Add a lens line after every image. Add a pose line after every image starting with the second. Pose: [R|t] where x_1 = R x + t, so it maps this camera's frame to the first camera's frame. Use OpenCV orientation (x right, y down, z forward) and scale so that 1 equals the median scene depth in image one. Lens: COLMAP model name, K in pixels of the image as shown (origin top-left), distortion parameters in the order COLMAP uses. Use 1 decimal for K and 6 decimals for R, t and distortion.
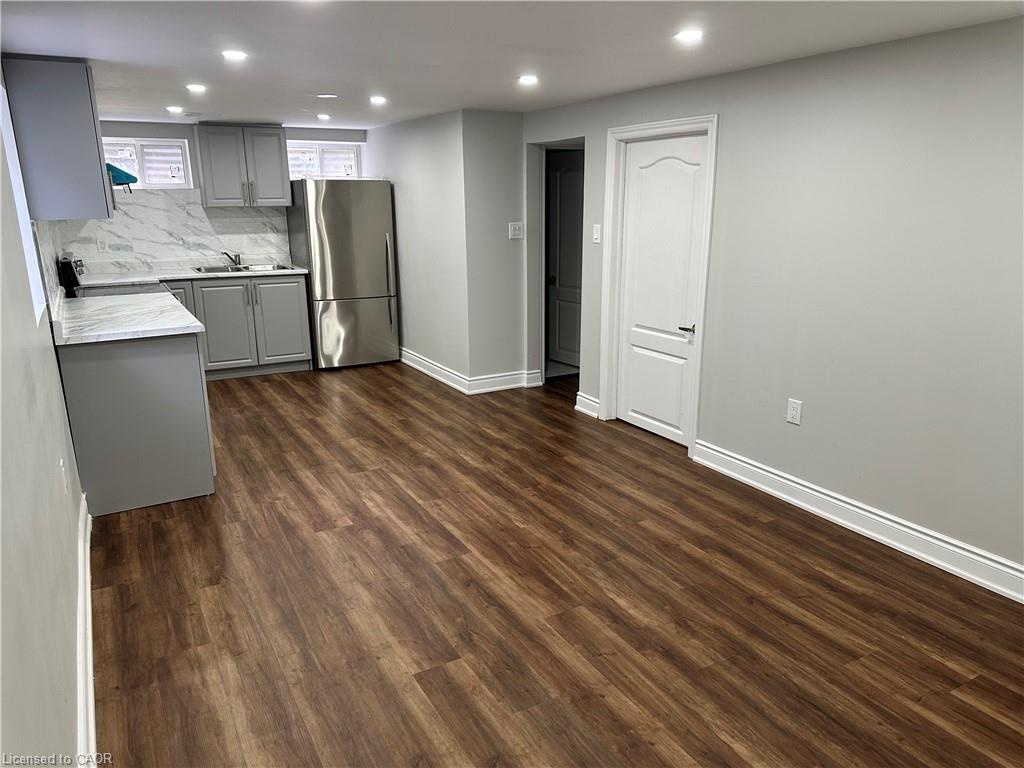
lens RADIAL K [[714.1, 0, 522.3], [0, 714.1, 385.6], [0, 0, 1]] dist [0.177424, -0.258860]
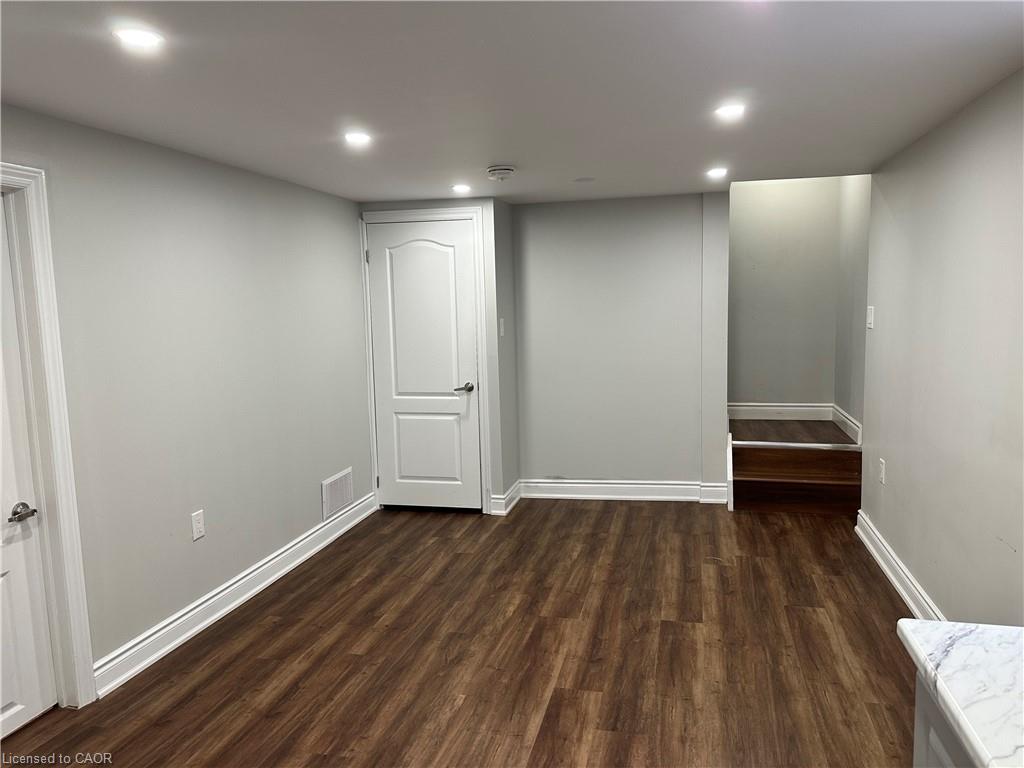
lens RADIAL K [[714.1, 0, 522.3], [0, 714.1, 385.6], [0, 0, 1]] dist [0.177424, -0.258860]
pose [[-0.719621, -0.059201, 0.691839, -0.659153], [0.206491, 0.933038, 0.294623, -0.383040], [-0.662953, 0.354875, -0.659209, 1.579658]]
